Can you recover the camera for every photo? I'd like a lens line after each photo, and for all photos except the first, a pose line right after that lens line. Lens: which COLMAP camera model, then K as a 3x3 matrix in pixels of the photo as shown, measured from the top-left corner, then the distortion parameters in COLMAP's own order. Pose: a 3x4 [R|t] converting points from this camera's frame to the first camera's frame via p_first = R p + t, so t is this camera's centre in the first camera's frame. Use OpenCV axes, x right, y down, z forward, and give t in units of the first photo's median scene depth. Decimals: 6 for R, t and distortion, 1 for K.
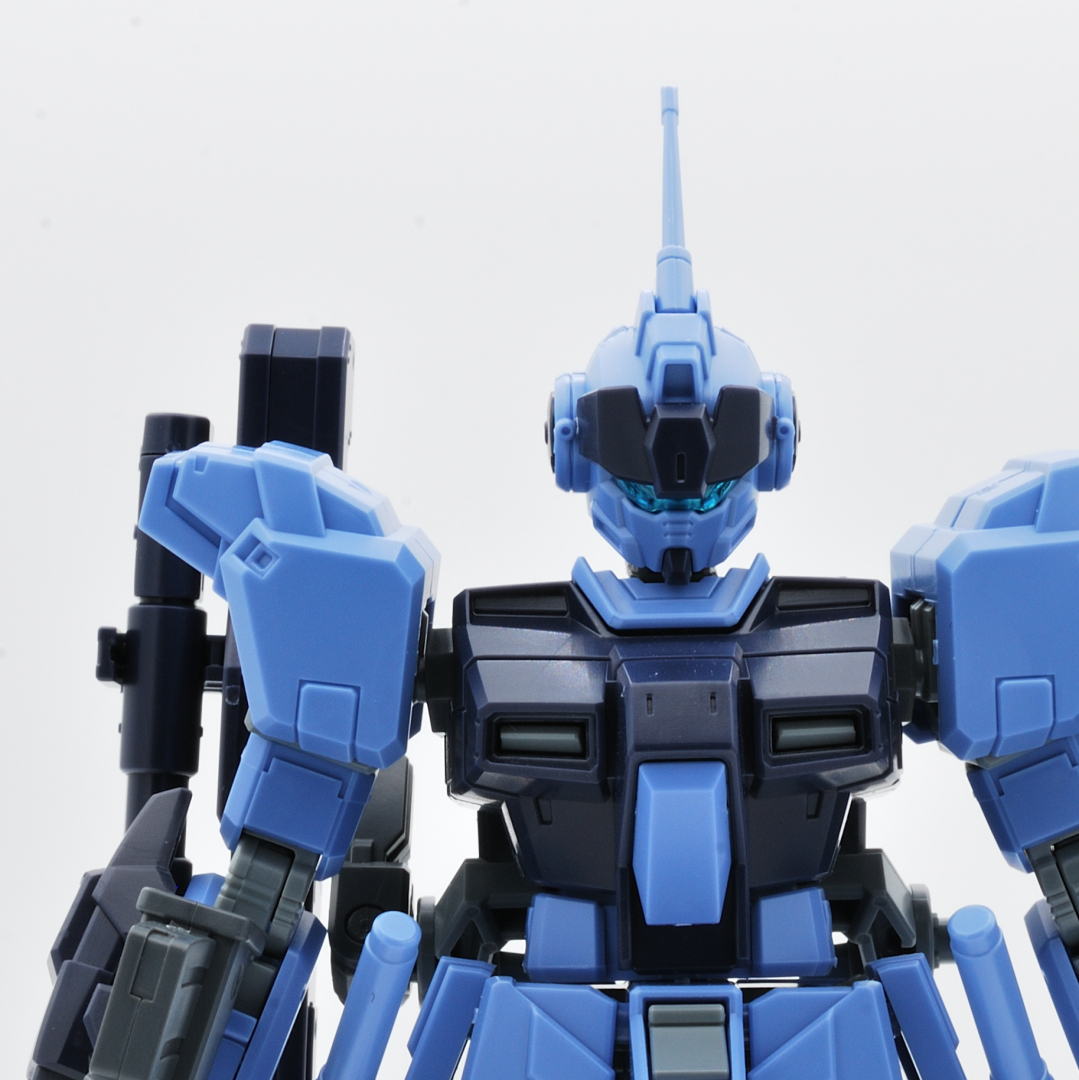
lens RADIAL K [[4930.7, 0, 547.2], [0, 4930.7, 543.4], [0, 0, 1]] dist [-0.006859, 0.000000]
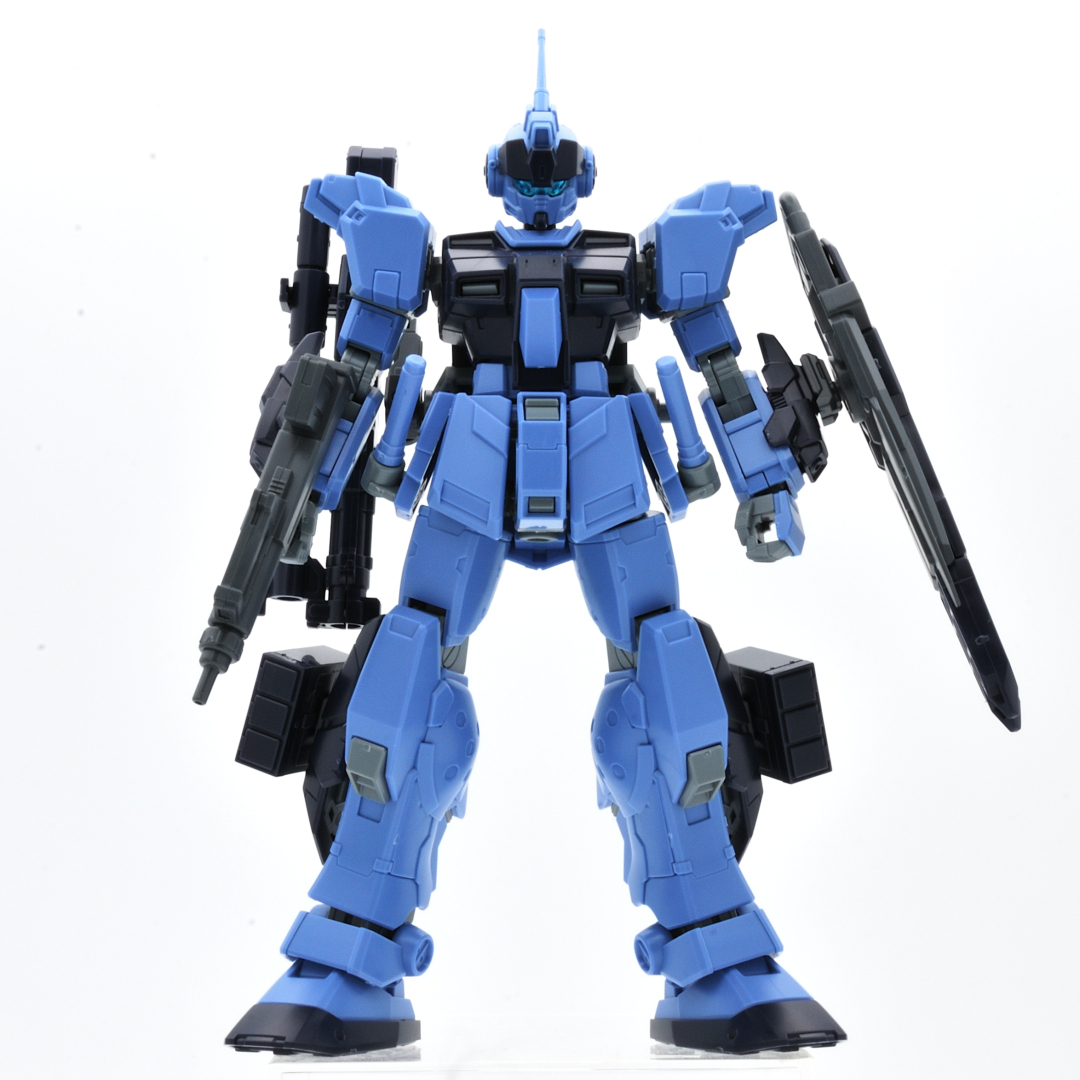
lens RADIAL K [[3751.2, 0, 535.2], [0, 3751.2, 529.0], [0, 0, 1]] dist [0.081872, 0.000000]
pose [[0.999927, 0.011185, 0.004614, 0.017168], [-0.010660, 0.994791, -0.101379, 0.319200], [-0.005724, 0.101323, 0.994837, -0.704680]]
